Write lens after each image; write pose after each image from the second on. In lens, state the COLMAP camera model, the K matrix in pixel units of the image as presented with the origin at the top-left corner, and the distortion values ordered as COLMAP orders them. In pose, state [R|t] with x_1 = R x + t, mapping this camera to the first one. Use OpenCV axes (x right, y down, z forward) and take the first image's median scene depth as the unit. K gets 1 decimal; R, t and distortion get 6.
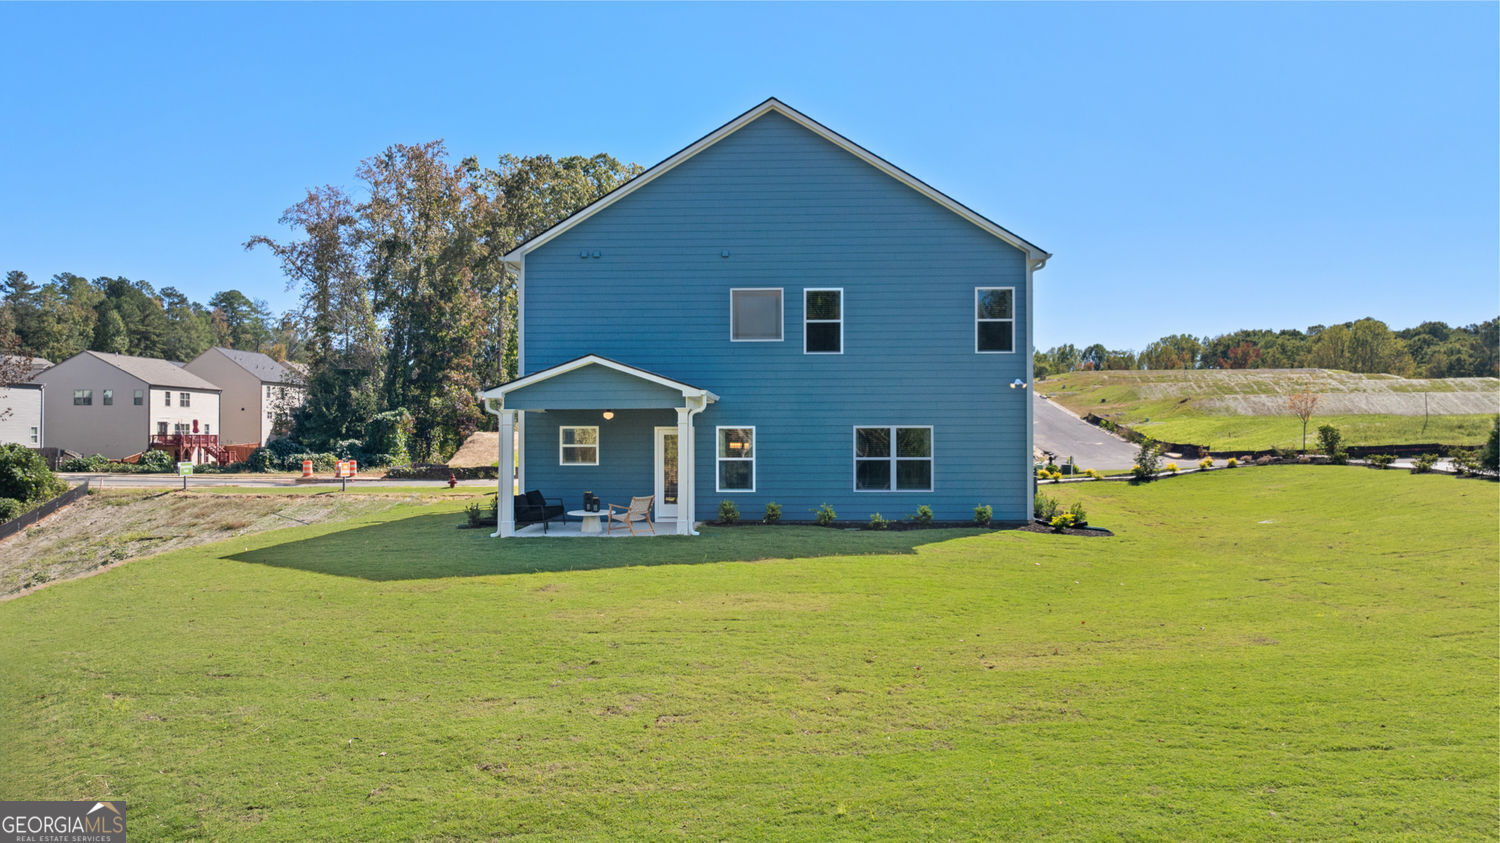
lens RADIAL K [[1067.4, 0, 750.0], [0, 1067.4, 421.5], [0, 0, 1]] dist [-0.031576, 0.056885]
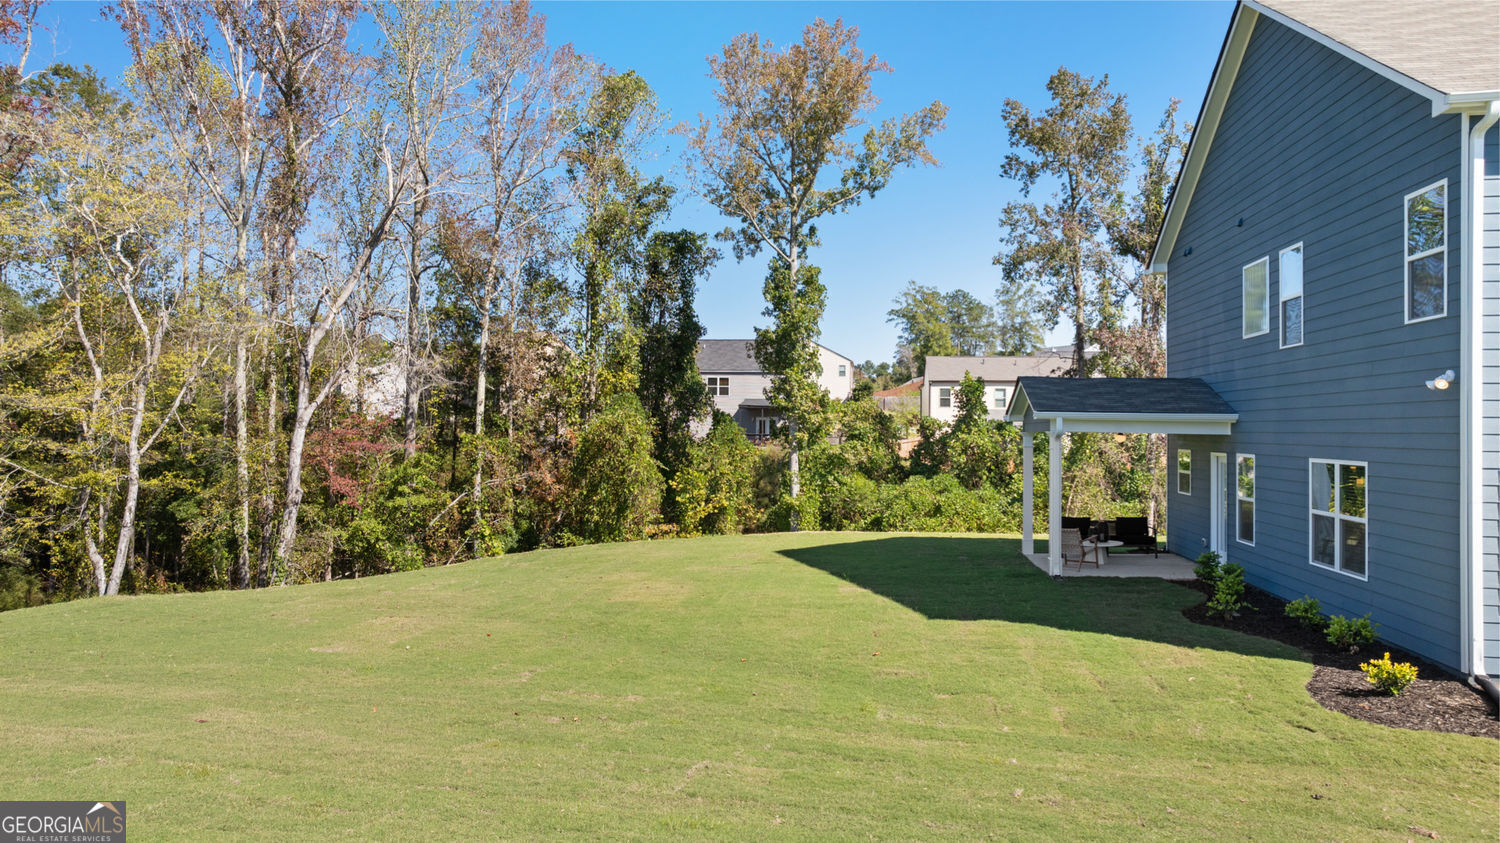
lens RADIAL K [[1067.4, 0, 750.0], [0, 1067.4, 421.5], [0, 0, 1]] dist [-0.031576, 0.056885]
pose [[-0.074866, -0.007032, -0.997169, 0.409735], [0.007053, 0.999946, -0.007581, -0.008393], [0.997169, -0.007600, -0.074813, 0.395074]]
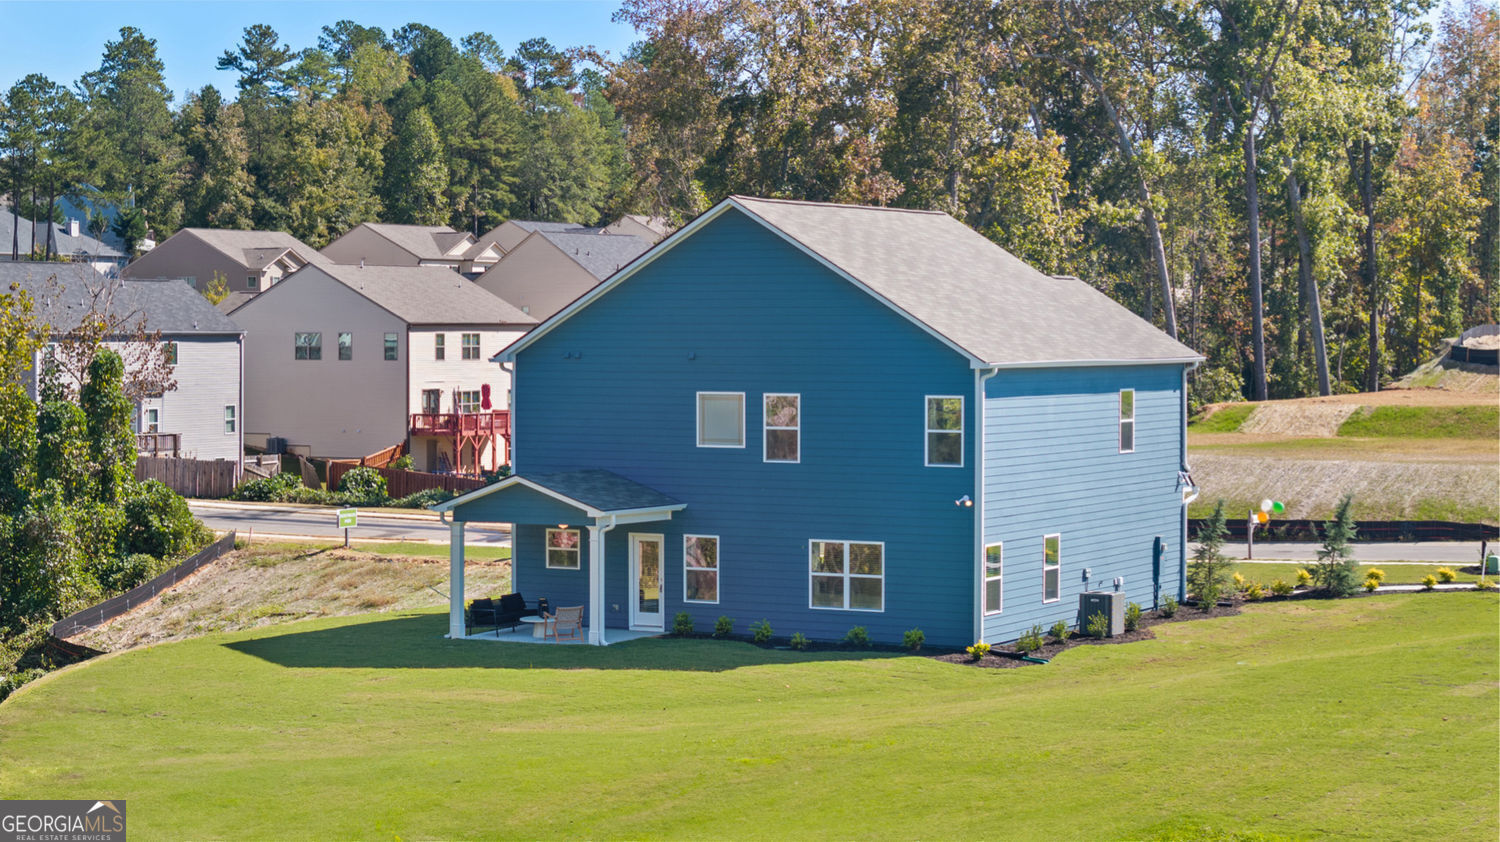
lens RADIAL K [[3066.9, 0, 750.0], [0, 3066.9, 421.0], [0, 0, 1]] dist [-0.144795, -0.235722]
pose [[0.896829, 0.016780, -0.442060, 0.689100], [0.002531, 0.999069, 0.043057, -0.120024], [0.442371, -0.039734, 0.895952, -0.803901]]
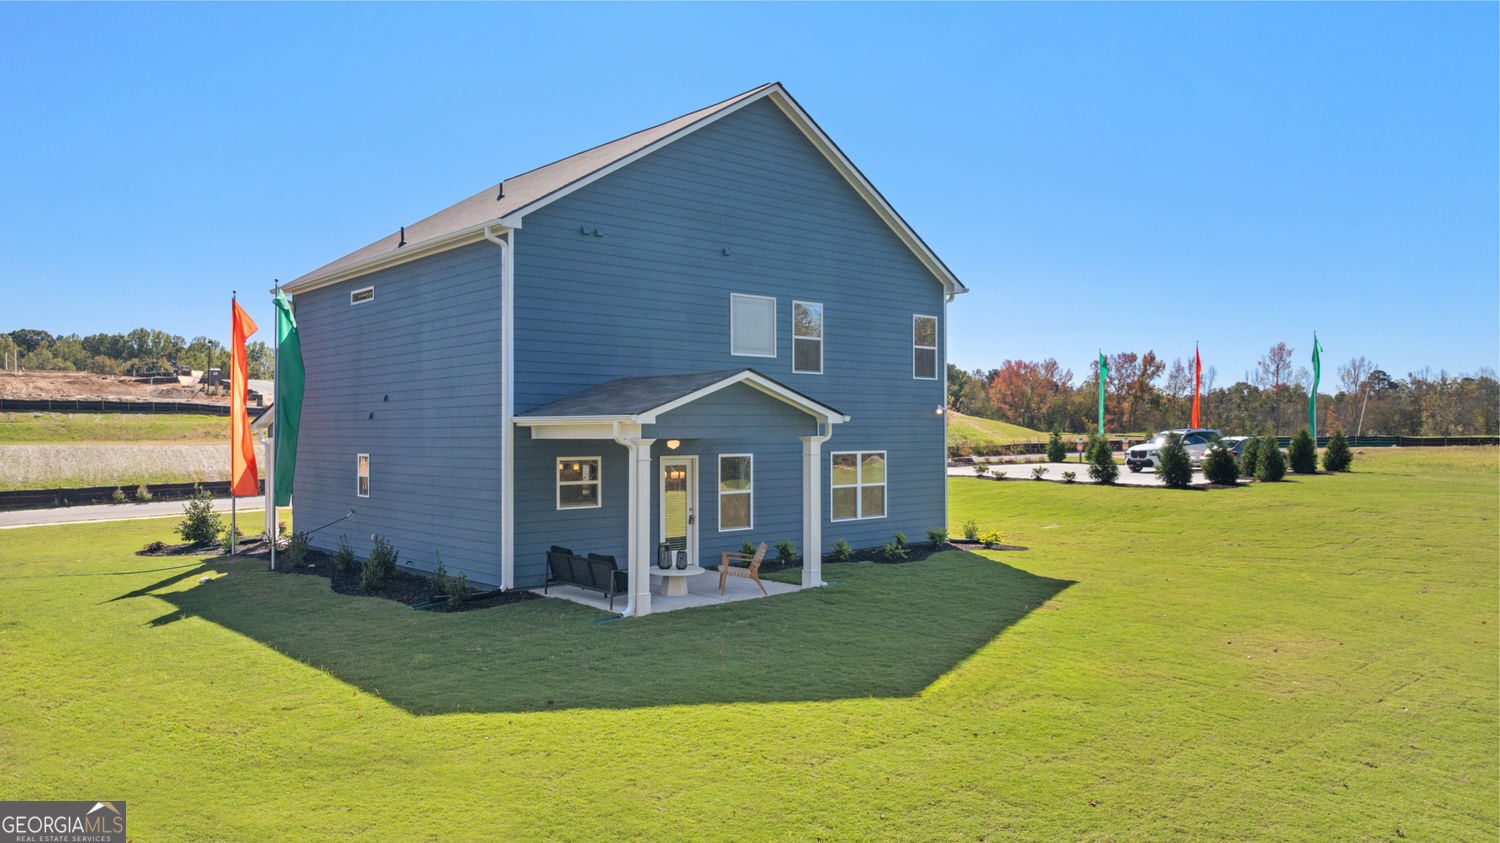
lens RADIAL K [[1065.9, 0, 750.0], [0, 1065.9, 421.5], [0, 0, 1]] dist [-0.000254, -0.140206]
pose [[0.711893, 0.006001, 0.702262, -0.336362], [-0.008206, 0.999966, -0.000226, -0.011904], [-0.702240, -0.005601, 0.711919, 0.210218]]
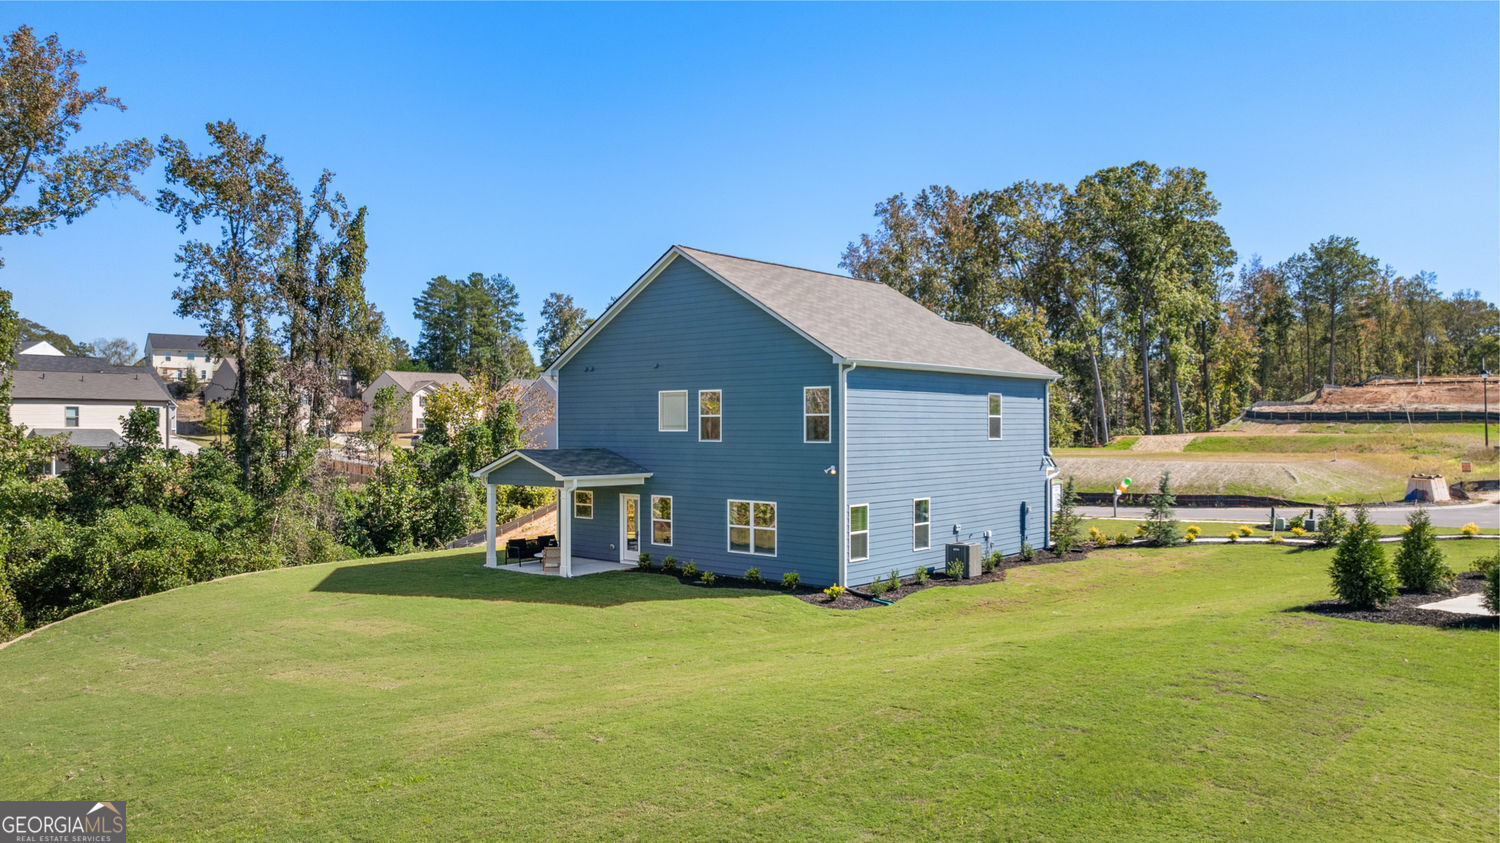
lens RADIAL K [[1065.9, 0, 750.0], [0, 1065.9, 421.5], [0, 0, 1]] dist [-0.000254, -0.140206]
pose [[0.784567, -0.002246, -0.620040, 0.492451], [0.007057, 0.999961, 0.005308, -0.051637], [0.620004, -0.008540, 0.784552, 0.017908]]
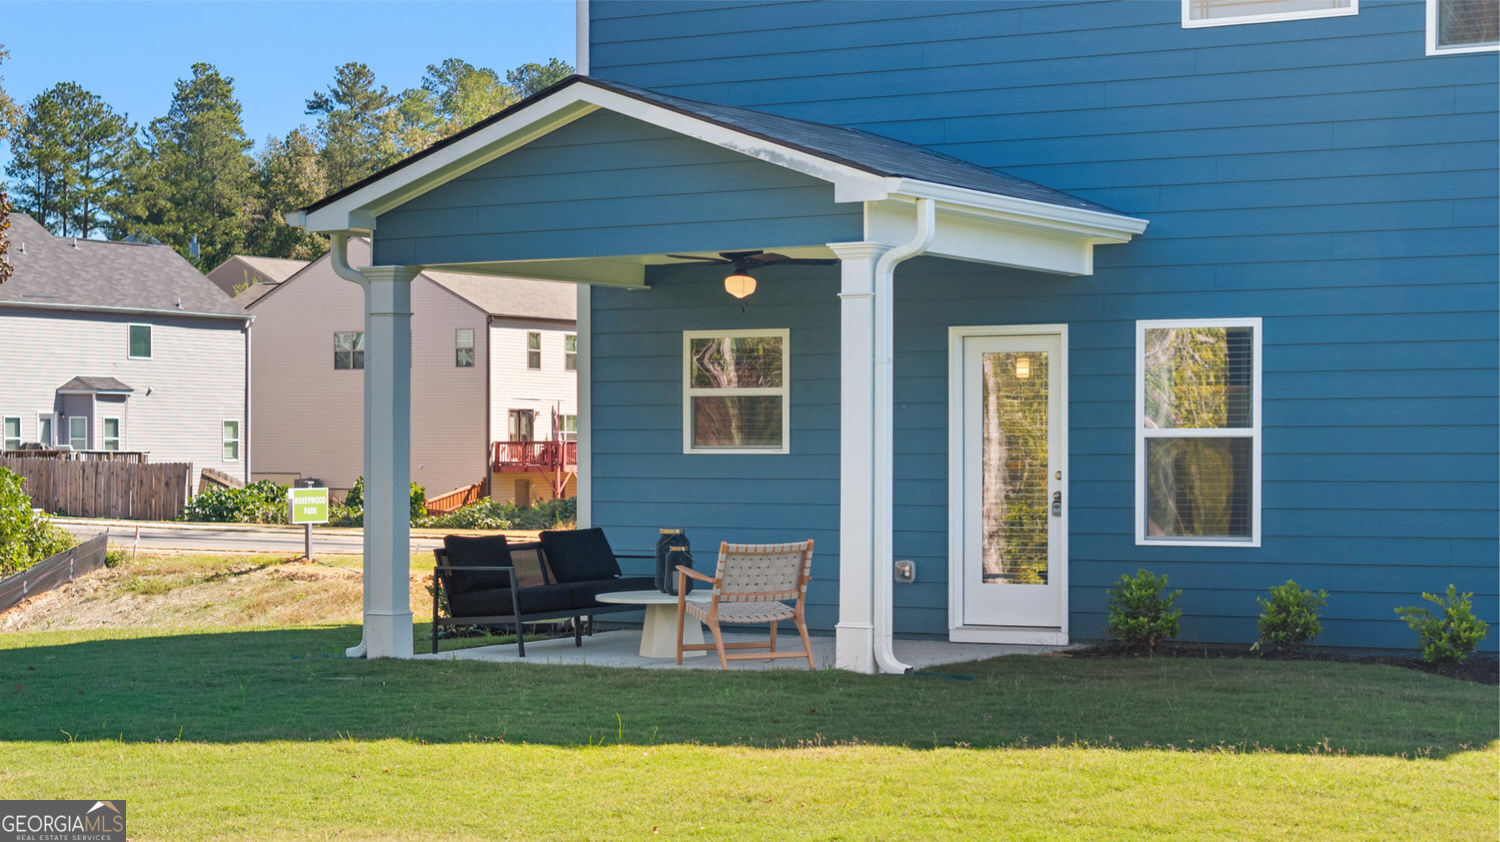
lens RADIAL K [[3066.9, 0, 750.0], [0, 3066.9, 421.0], [0, 0, 1]] dist [-0.144795, -0.235722]
pose [[0.876512, -0.004512, -0.481360, 0.155223], [0.003799, 0.999990, -0.002456, 0.018724], [0.481366, 0.000324, 0.876520, 0.116418]]
